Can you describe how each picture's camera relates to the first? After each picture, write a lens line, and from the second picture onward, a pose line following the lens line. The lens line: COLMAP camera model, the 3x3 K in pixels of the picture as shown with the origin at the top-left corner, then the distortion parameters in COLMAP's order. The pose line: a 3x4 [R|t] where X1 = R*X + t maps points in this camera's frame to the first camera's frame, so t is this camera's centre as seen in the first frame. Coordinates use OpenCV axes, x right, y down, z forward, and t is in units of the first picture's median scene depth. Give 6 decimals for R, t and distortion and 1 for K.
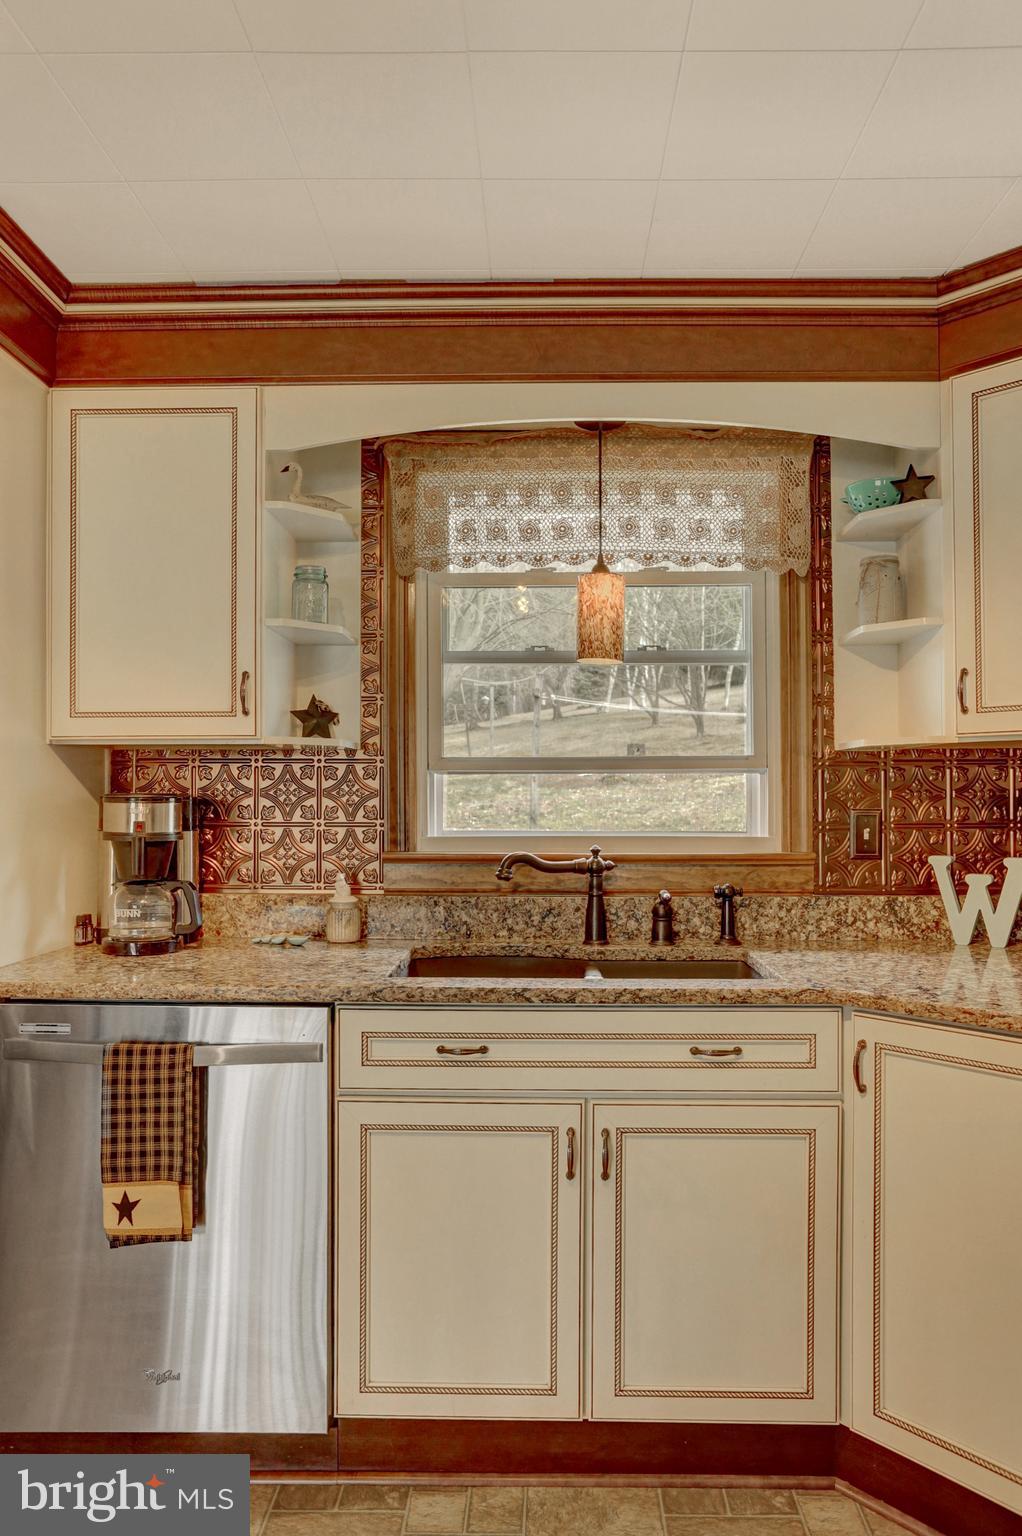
lens RADIAL K [[1058.0, 0, 516.5], [0, 1058.0, 782.8], [0, 0, 1]] dist [-0.023615, 0.018581]
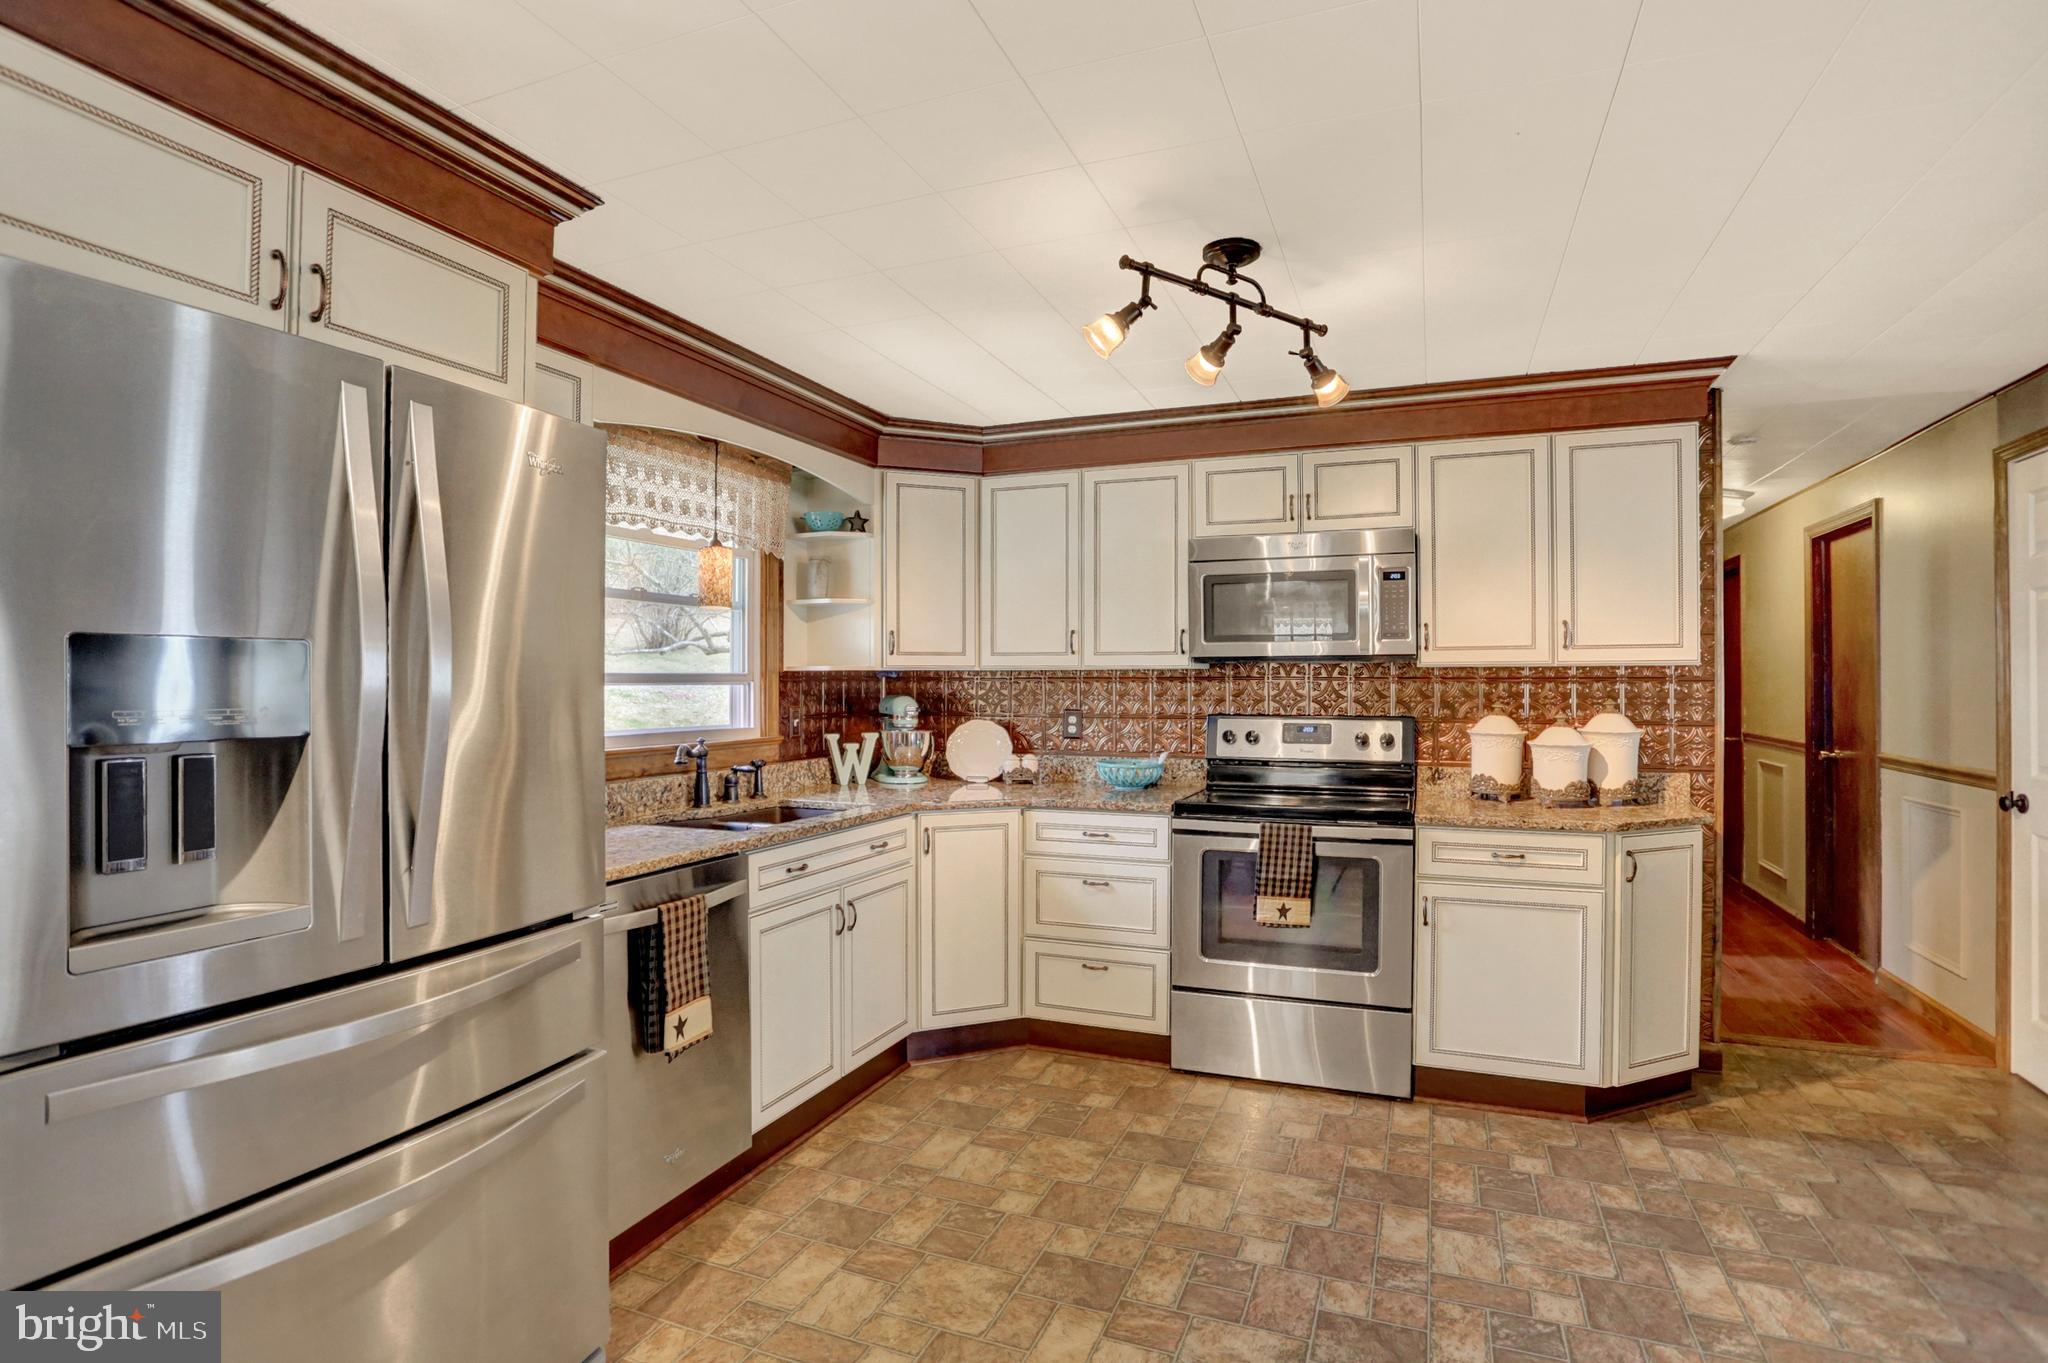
lens RADIAL K [[1023.5, 0, 977.4], [0, 1023.5, 684.0], [0, 0, 1]] dist [-0.055569, 0.017672]
pose [[0.400868, -0.001083, 0.916135, -1.015322], [-0.006571, 0.999970, 0.004057, -0.019628], [-0.916112, -0.007646, 0.400849, 0.123800]]
